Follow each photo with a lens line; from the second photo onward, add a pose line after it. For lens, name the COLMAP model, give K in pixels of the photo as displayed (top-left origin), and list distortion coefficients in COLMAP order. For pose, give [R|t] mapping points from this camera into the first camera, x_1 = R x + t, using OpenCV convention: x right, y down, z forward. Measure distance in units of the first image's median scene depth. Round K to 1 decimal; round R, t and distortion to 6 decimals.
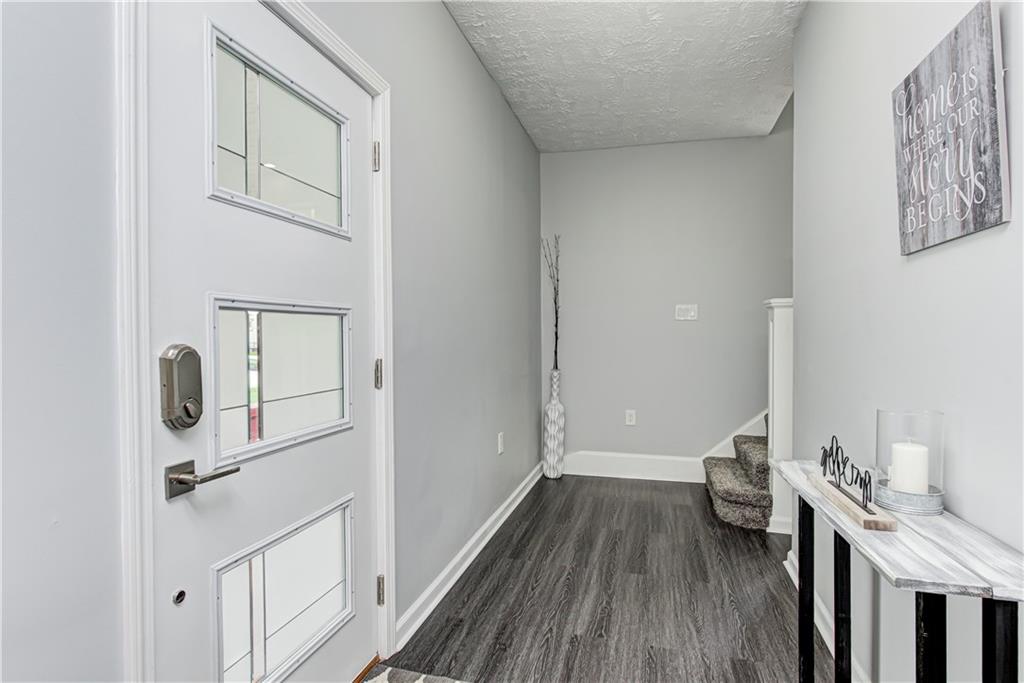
lens RADIAL K [[555.3, 0, 511.0], [0, 555.3, 339.3], [0, 0, 1]] dist [0.002602, -0.000258]
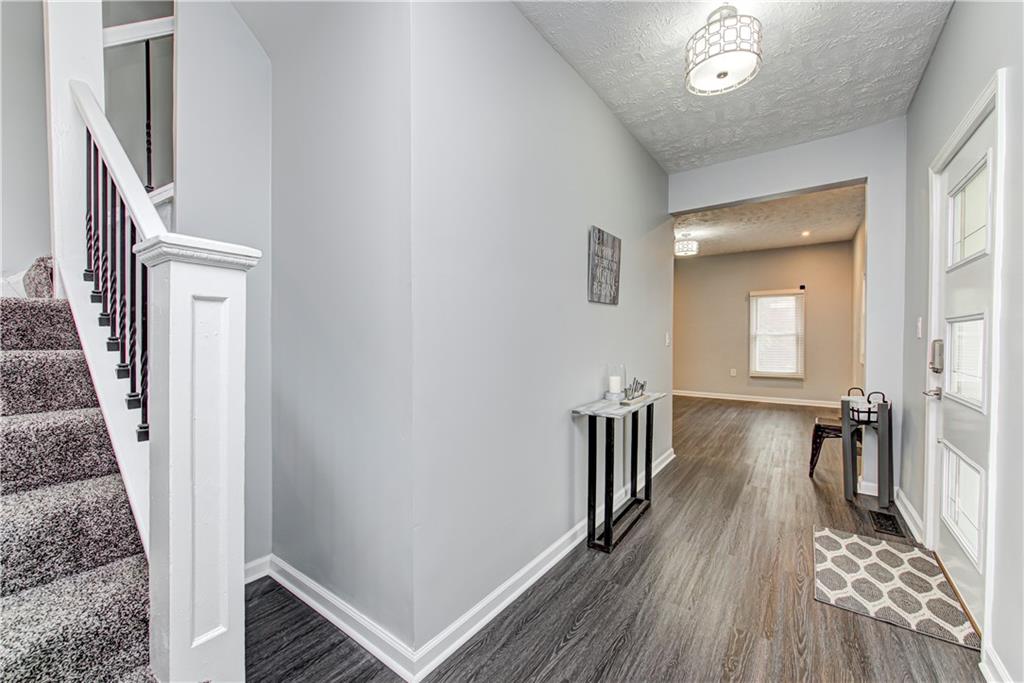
lens RADIAL K [[399.4, 0, 513.5], [0, 399.4, 341.8], [0, 0, 1]] dist [-0.010268, -0.000469]
pose [[-0.928836, 0.001791, 0.370487, 0.268466], [0.007965, 0.999854, 0.015136, -0.007295], [-0.370406, 0.017010, -0.928714, 1.763781]]
